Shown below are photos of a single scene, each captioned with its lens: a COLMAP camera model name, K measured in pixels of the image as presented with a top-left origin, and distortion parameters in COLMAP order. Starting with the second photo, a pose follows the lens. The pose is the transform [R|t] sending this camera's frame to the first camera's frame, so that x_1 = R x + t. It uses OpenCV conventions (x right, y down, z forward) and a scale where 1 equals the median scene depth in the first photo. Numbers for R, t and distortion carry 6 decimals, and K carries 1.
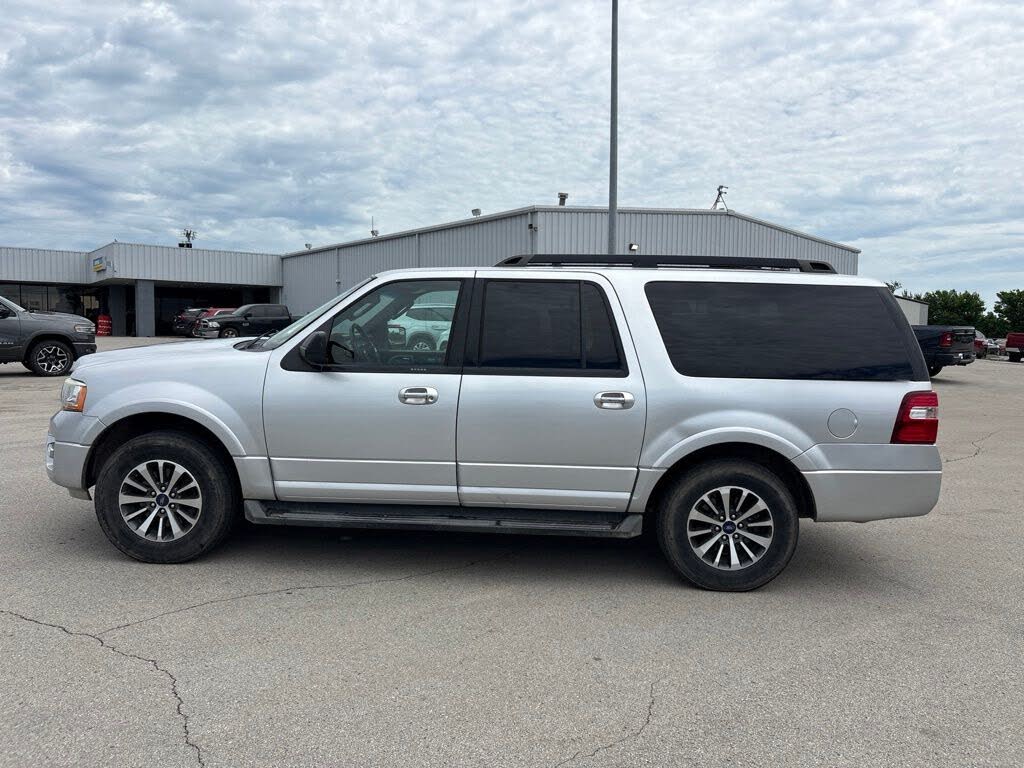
lens RADIAL K [[774.5, 0, 512.6], [0, 774.5, 377.3], [0, 0, 1]] dist [0.037906, -0.043678]
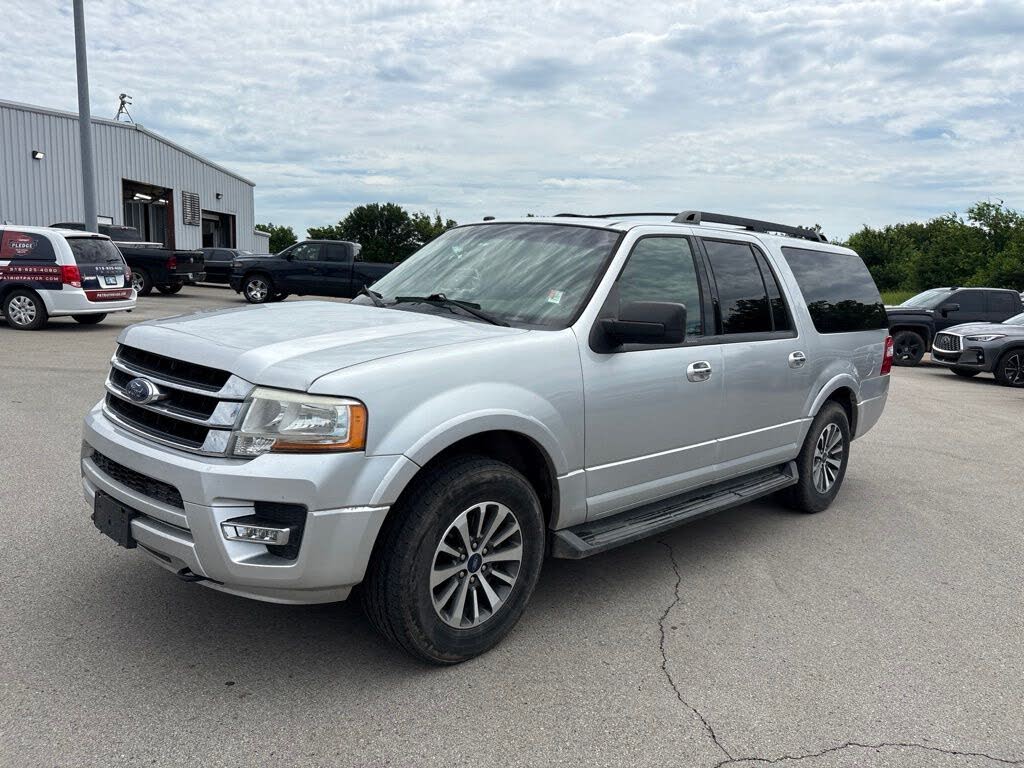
lens RADIAL K [[772.8, 0, 512.3], [0, 772.8, 371.8], [0, 0, 1]] dist [0.041226, -0.051272]
pose [[0.668411, -0.088101, 0.738556, -0.902054], [0.025374, 0.995083, 0.095738, -0.064375], [-0.743359, -0.045252, 0.667360, 0.553481]]
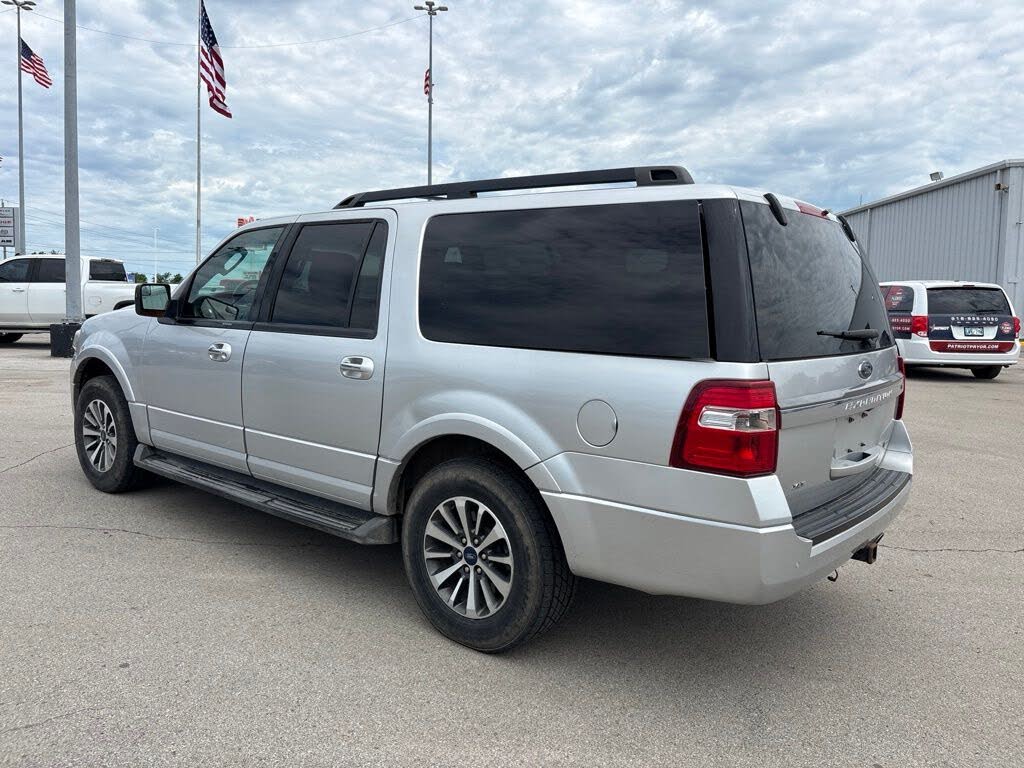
lens RADIAL K [[774.5, 0, 512.6], [0, 774.5, 377.3], [0, 0, 1]] dist [0.037906, -0.043678]
pose [[0.799693, 0.058863, -0.597516, 0.708293], [-0.052747, 0.998222, 0.027743, 0.009492], [0.598087, 0.009332, 0.801377, 0.449224]]
